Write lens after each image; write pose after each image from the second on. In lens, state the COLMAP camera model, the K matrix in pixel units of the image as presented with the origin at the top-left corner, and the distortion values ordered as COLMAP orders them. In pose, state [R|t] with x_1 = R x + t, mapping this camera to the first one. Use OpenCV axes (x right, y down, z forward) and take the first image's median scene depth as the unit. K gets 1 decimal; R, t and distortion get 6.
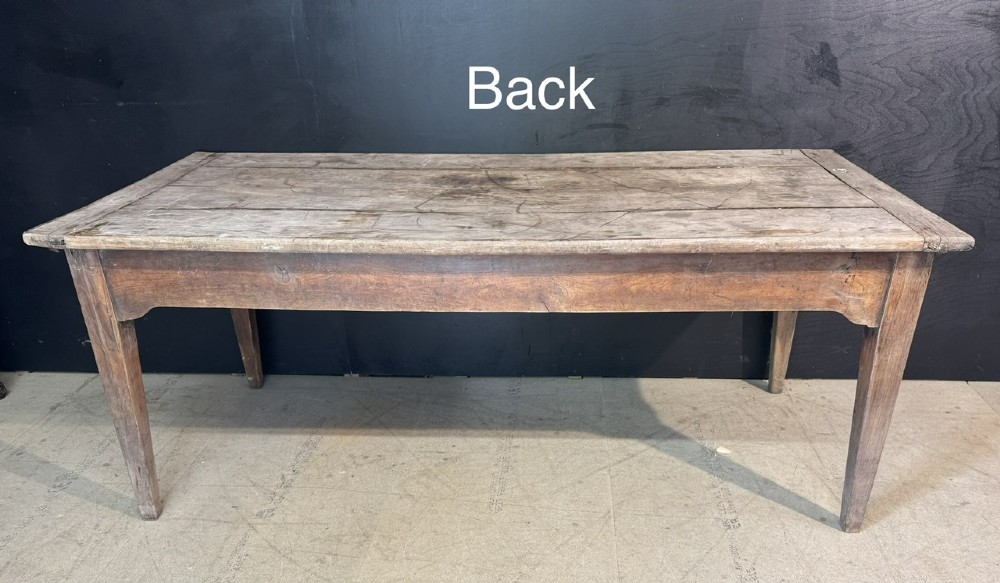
lens RADIAL K [[757.1, 0, 502.2], [0, 757.1, 395.3], [0, 0, 1]] dist [0.053590, -0.062344]
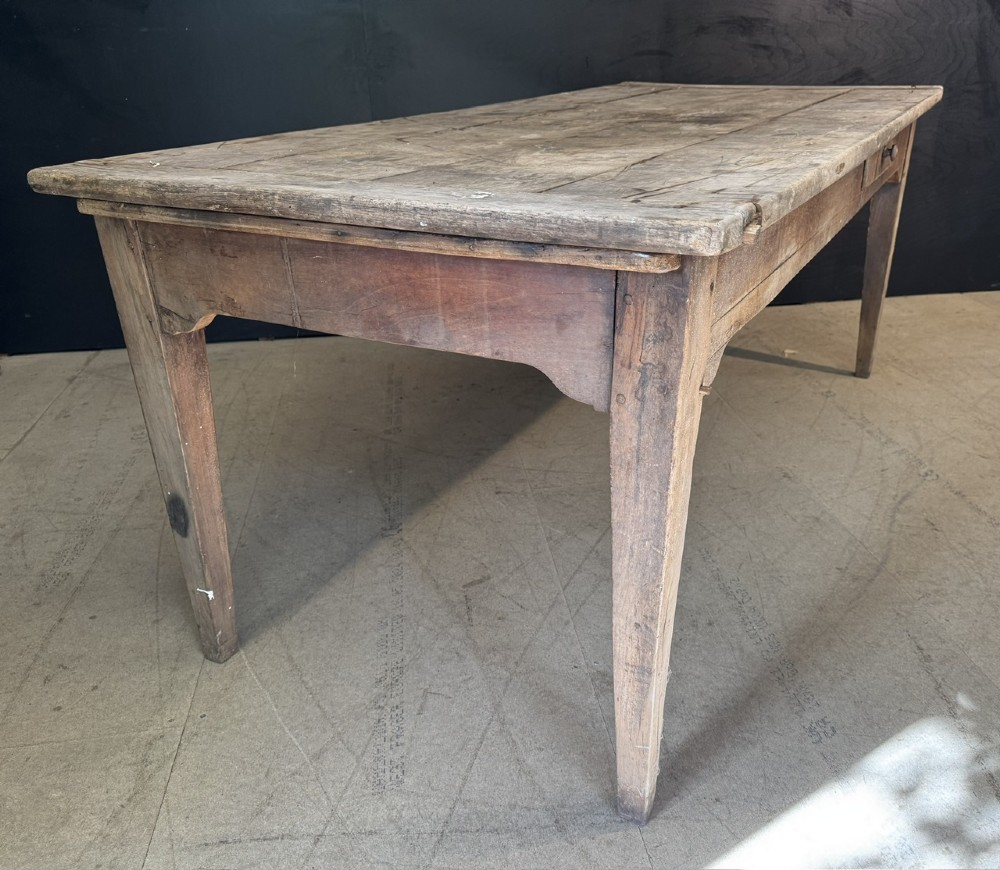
lens RADIAL K [[891.8, 0, 548.0], [0, 891.8, 463.0], [0, 0, 1]] dist [0.016060, -0.012811]
pose [[0.967126, -0.100311, 0.233675, -0.349160], [0.108183, 0.993907, -0.021085, 0.217838], [-0.230137, 0.045672, 0.972086, -0.132036]]
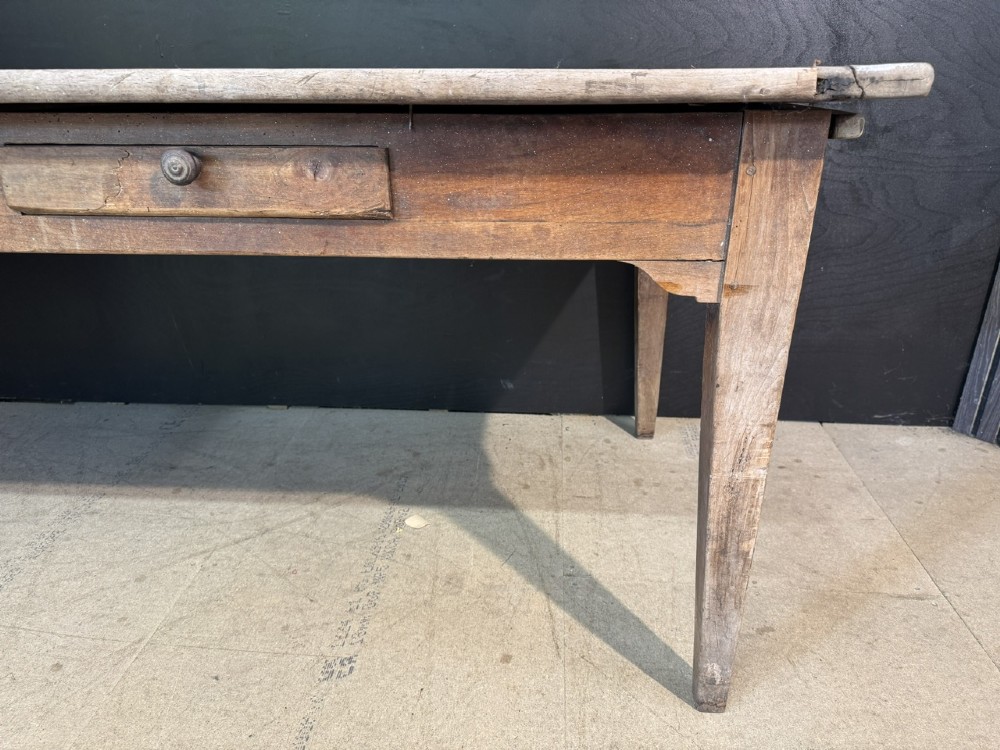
lens RADIAL K [[714.6, 0, 505.4], [0, 714.6, 374.3], [0, 0, 1]] dist [0.037203, -0.054144]
pose [[0.999633, 0.019034, 0.019299, 0.353639], [-0.017320, 0.996195, -0.085416, -0.000858], [-0.020851, 0.085050, 0.996158, 0.401498]]
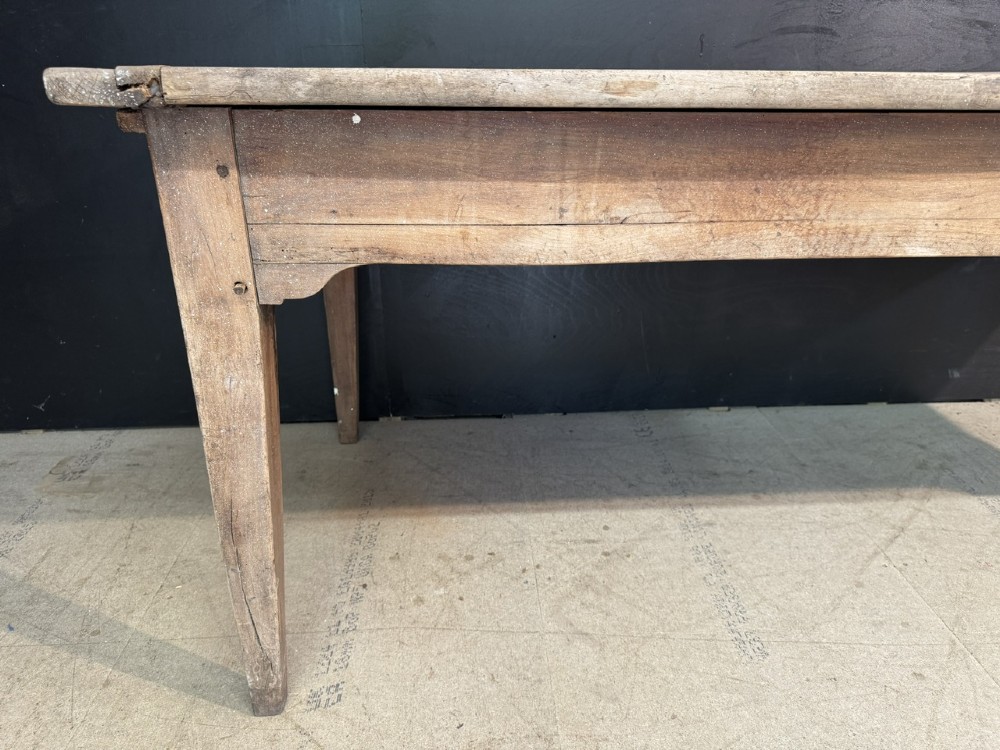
lens RADIAL K [[714.6, 0, 493.1], [0, 714.6, 370.7], [0, 0, 1]] dist [0.037203, -0.054144]
pose [[0.991127, -0.032725, 0.128826, -0.229984], [0.043755, 0.995526, -0.083744, -0.014927], [-0.125509, 0.088638, 0.988125, 0.446698]]
